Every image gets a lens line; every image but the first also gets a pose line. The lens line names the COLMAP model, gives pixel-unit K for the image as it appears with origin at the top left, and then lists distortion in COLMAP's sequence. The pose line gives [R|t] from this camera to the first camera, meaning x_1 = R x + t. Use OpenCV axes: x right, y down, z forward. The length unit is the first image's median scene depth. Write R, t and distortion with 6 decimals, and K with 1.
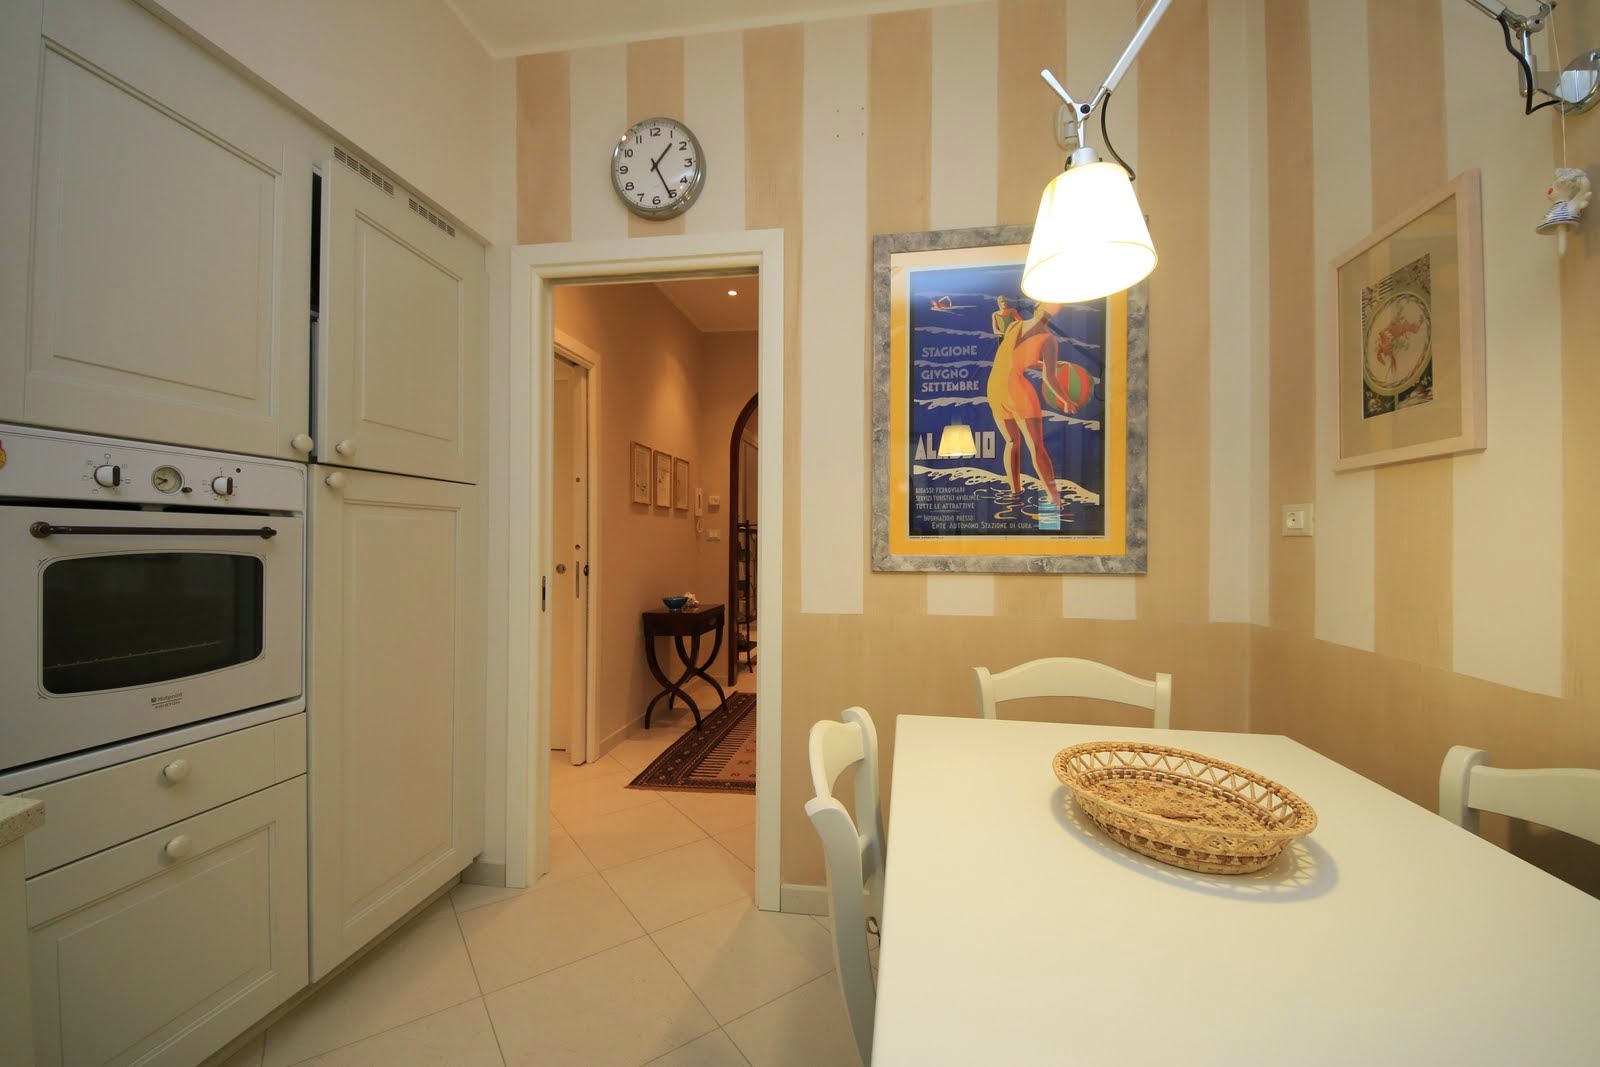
lens RADIAL K [[598.3, 0, 820.2], [0, 598.3, 535.4], [0, 0, 1]] dist [0.043814, -0.031078]
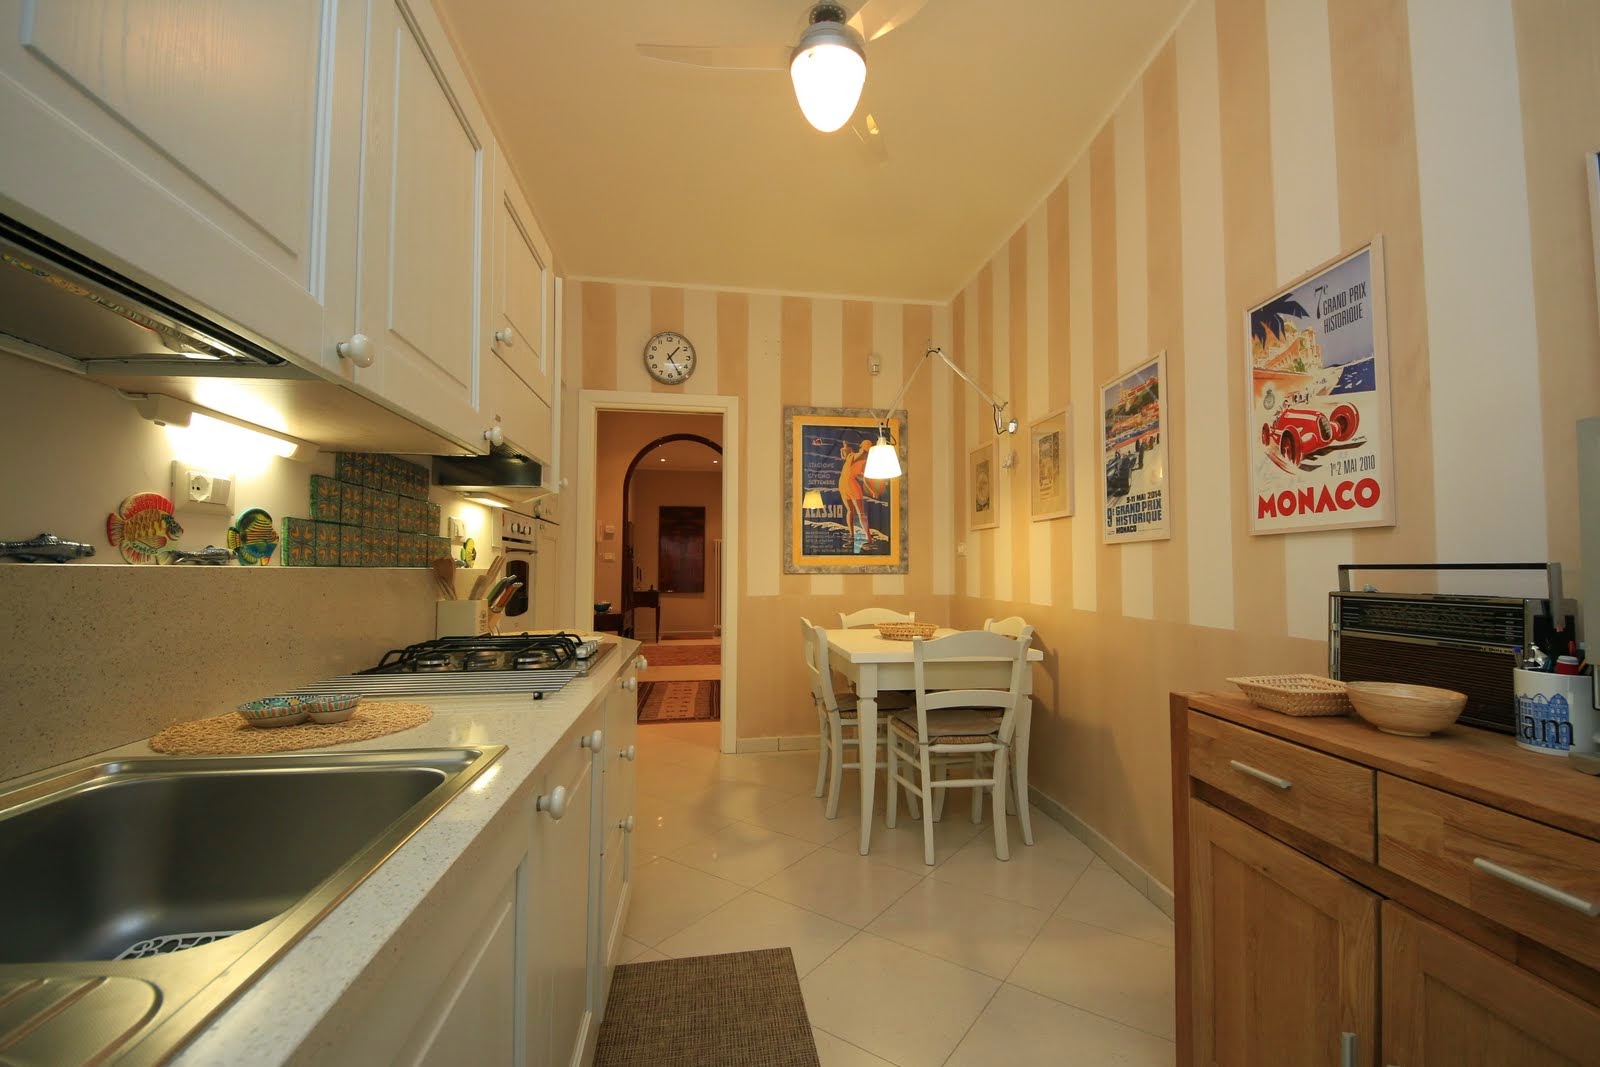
lens RADIAL K [[644.7, 0, 800.0], [0, 644.7, 533.5], [0, 0, 1]] dist [0.000329, 0.000003]
pose [[0.956580, 0.014250, 0.291121, -0.495336], [-0.001423, 0.999021, -0.044225, 0.023706], [-0.291466, 0.041890, 0.955663, -1.078148]]
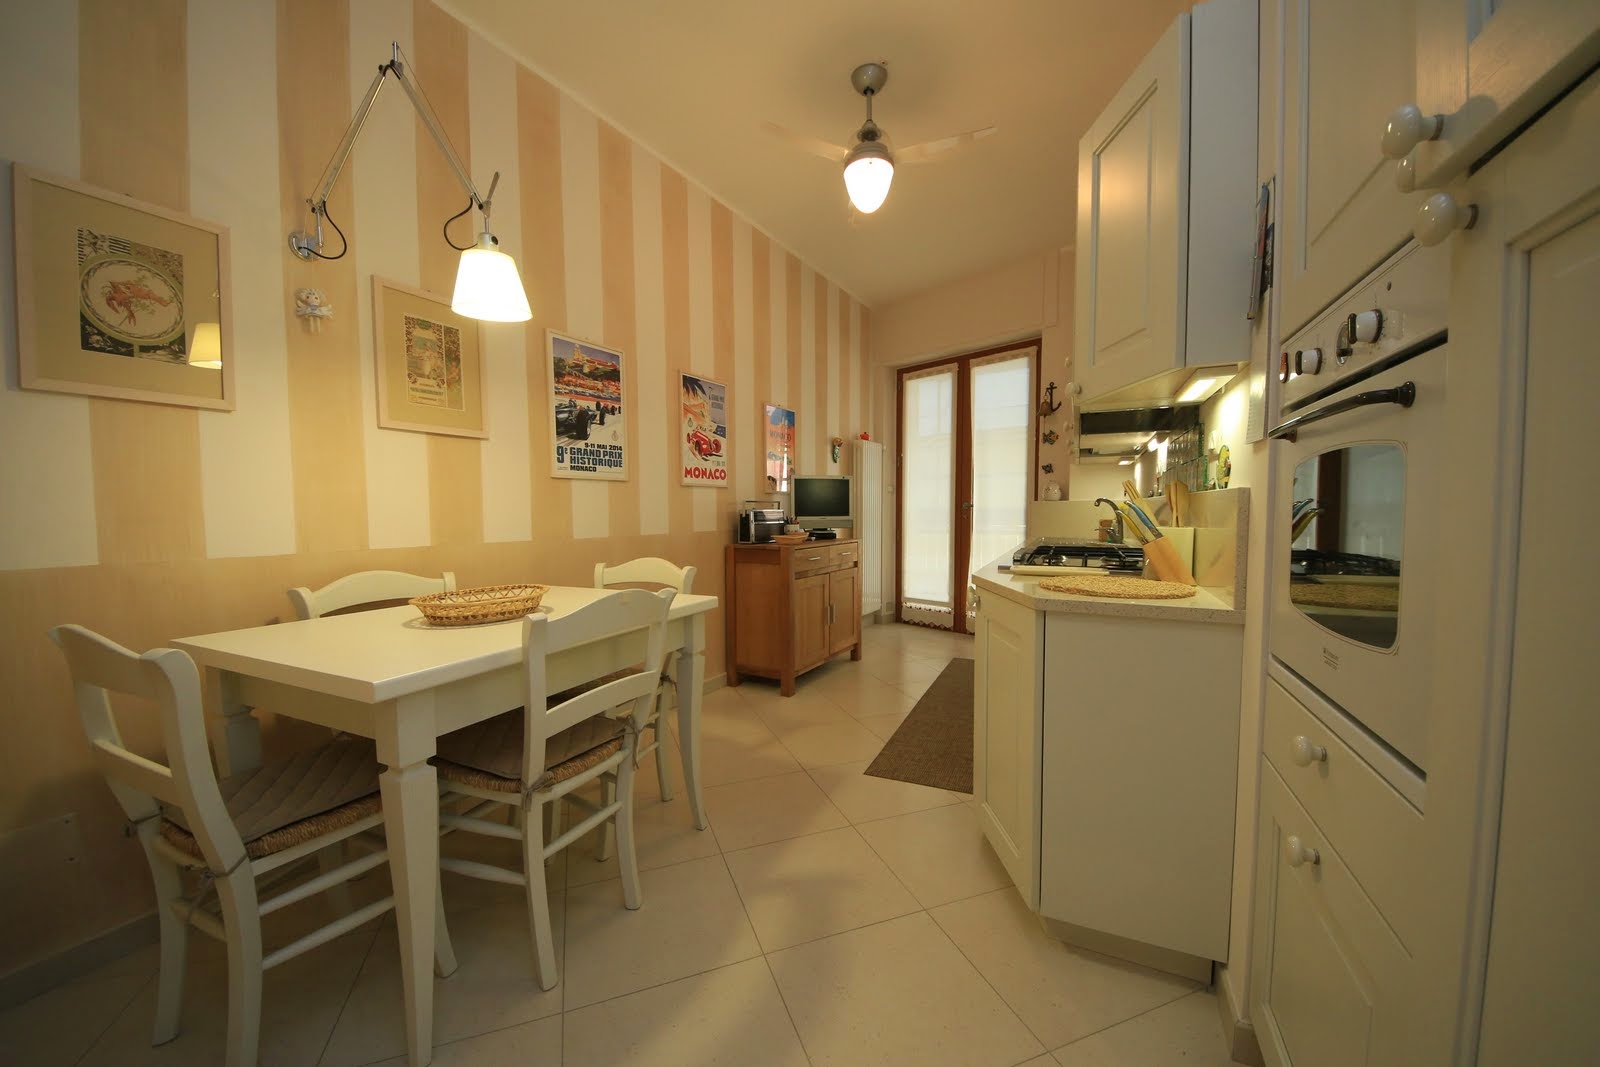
lens RADIAL K [[598.3, 0, 820.2], [0, 598.3, 535.4], [0, 0, 1]] dist [0.043814, -0.031078]
pose [[-0.965211, -0.013010, 0.261149, -0.453982], [-0.003826, 0.999357, 0.035648, 0.066929], [-0.261445, 0.033409, -0.964640, 1.196117]]
